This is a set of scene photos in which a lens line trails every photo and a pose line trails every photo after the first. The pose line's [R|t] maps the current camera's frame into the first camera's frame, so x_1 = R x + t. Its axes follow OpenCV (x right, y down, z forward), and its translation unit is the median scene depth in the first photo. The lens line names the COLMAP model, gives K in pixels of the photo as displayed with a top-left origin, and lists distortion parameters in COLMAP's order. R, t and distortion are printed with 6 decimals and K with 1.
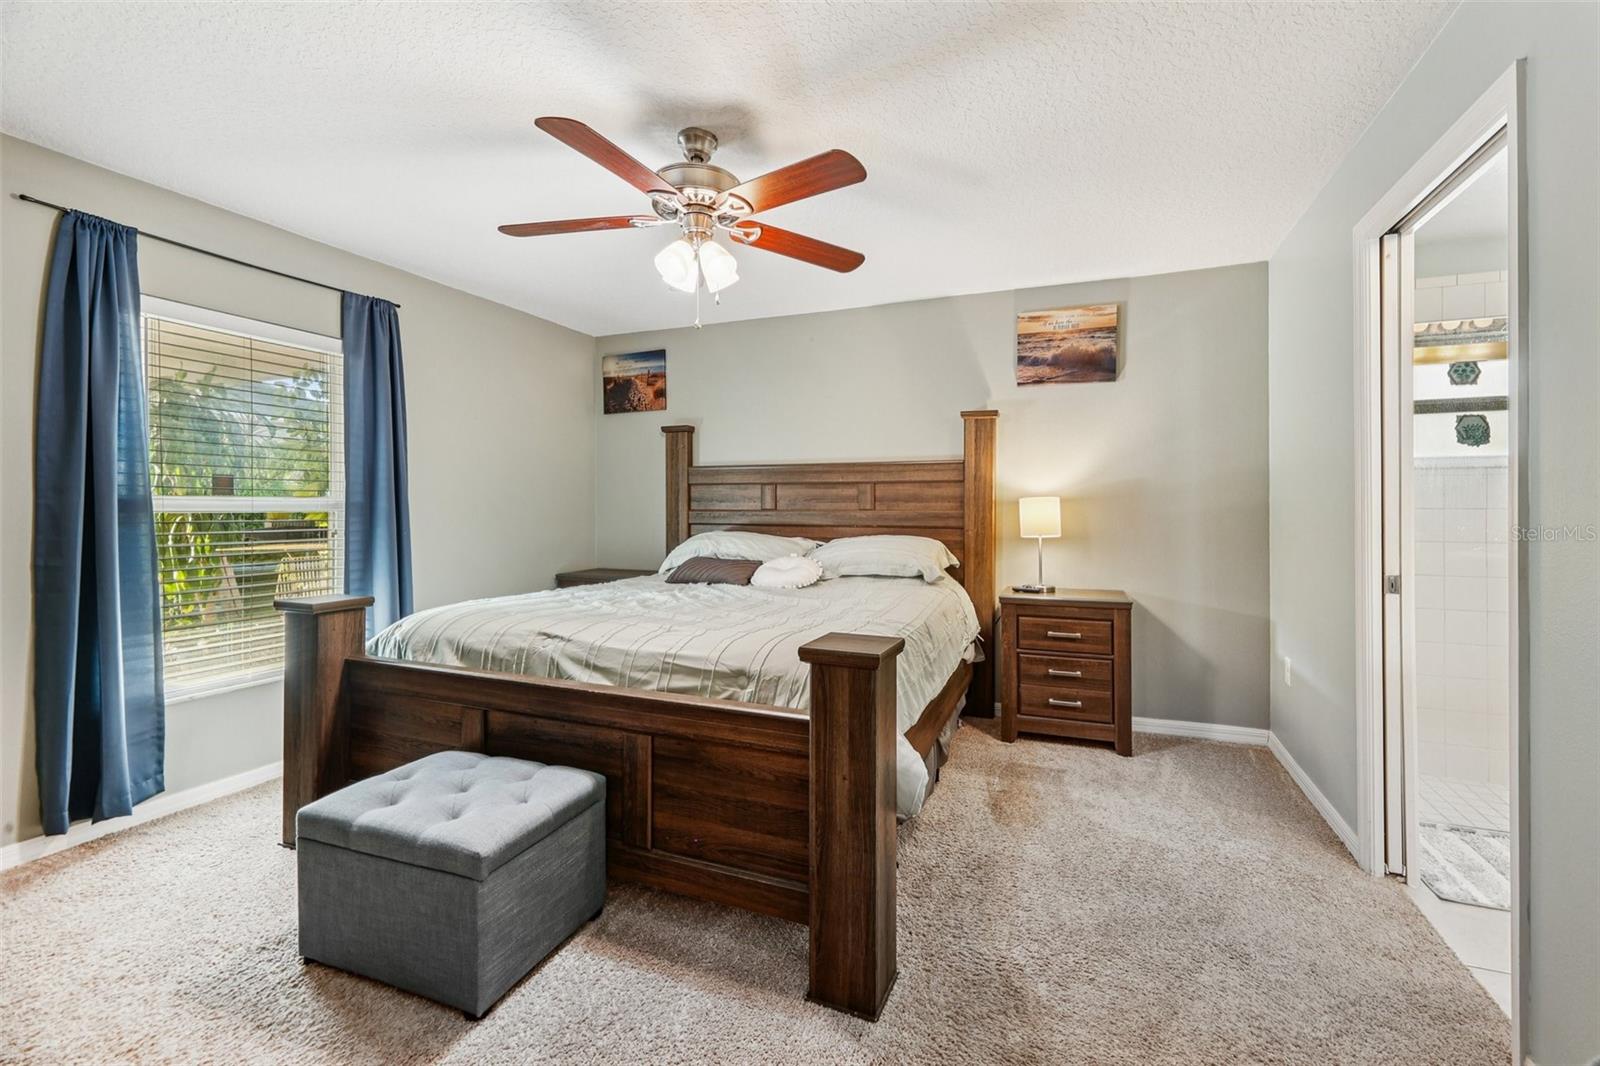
lens RADIAL K [[641.5, 0, 837.9], [0, 641.5, 502.0], [0, 0, 1]] dist [0.001566, -0.000422]
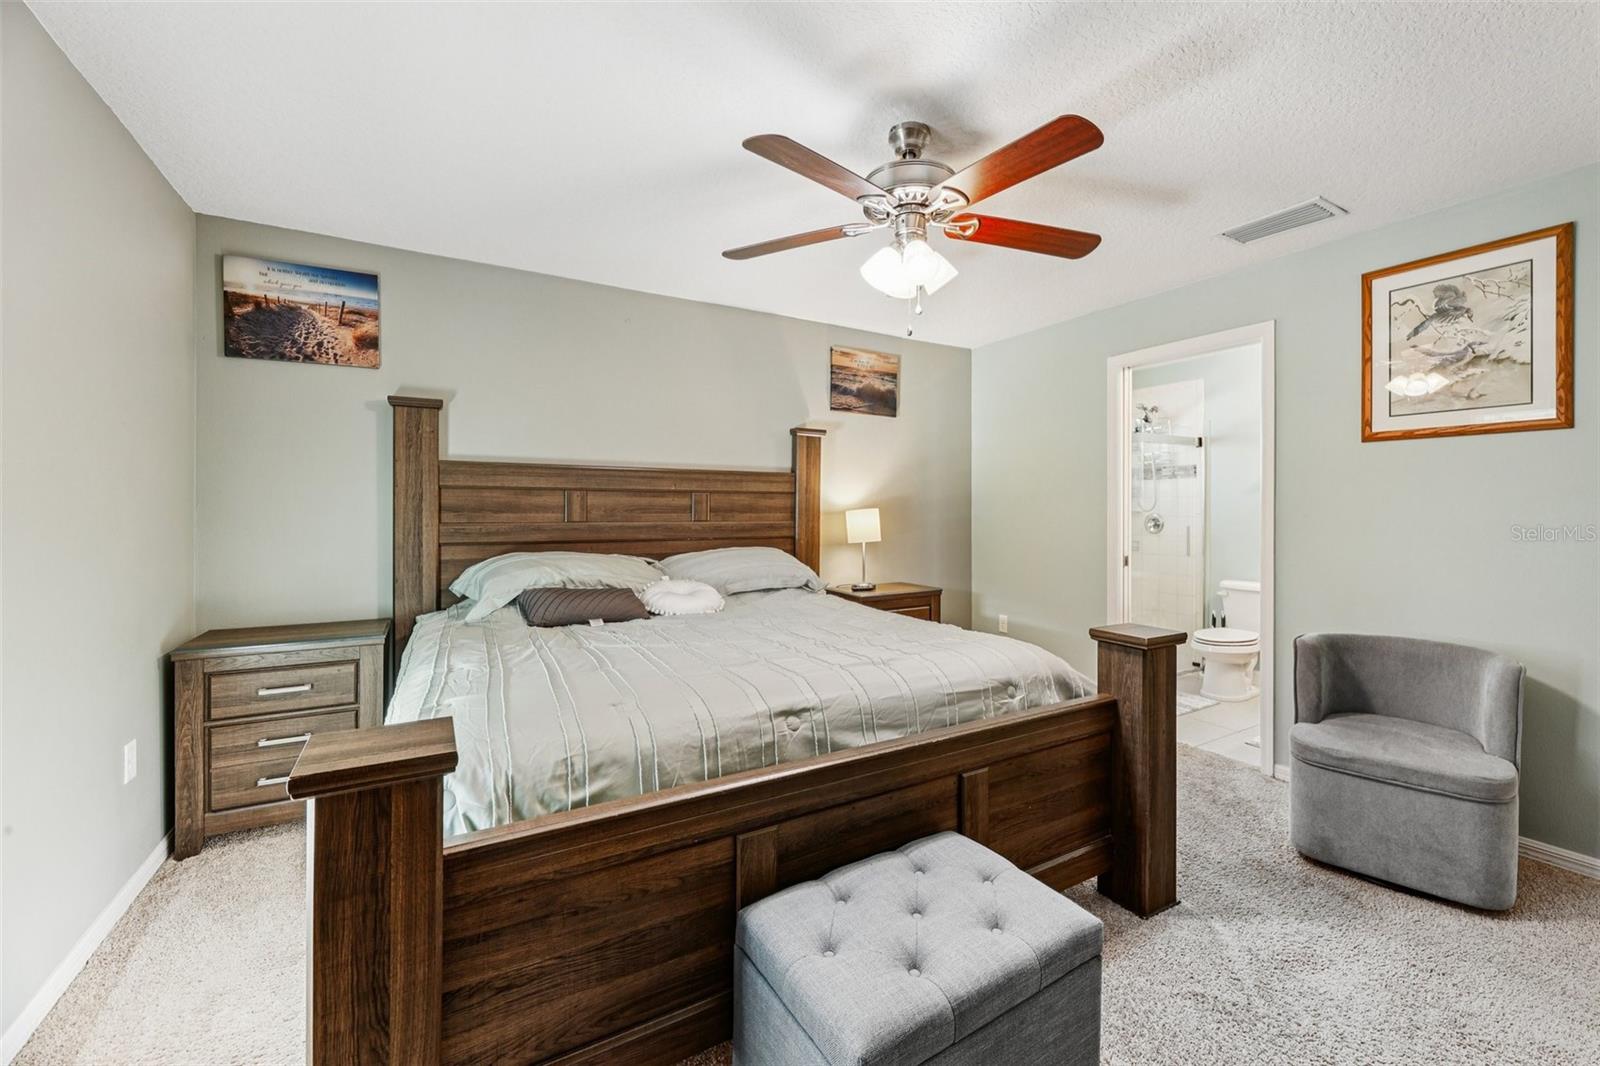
lens RADIAL K [[641.5, 0, 810.4], [0, 641.5, 507.8], [0, 0, 1]] dist [0.001566, -0.000422]
pose [[0.631715, 0.005089, 0.775184, -0.598068], [-0.005684, 0.999982, -0.001933, -0.006606], [-0.775180, -0.003185, 0.631732, 0.306878]]
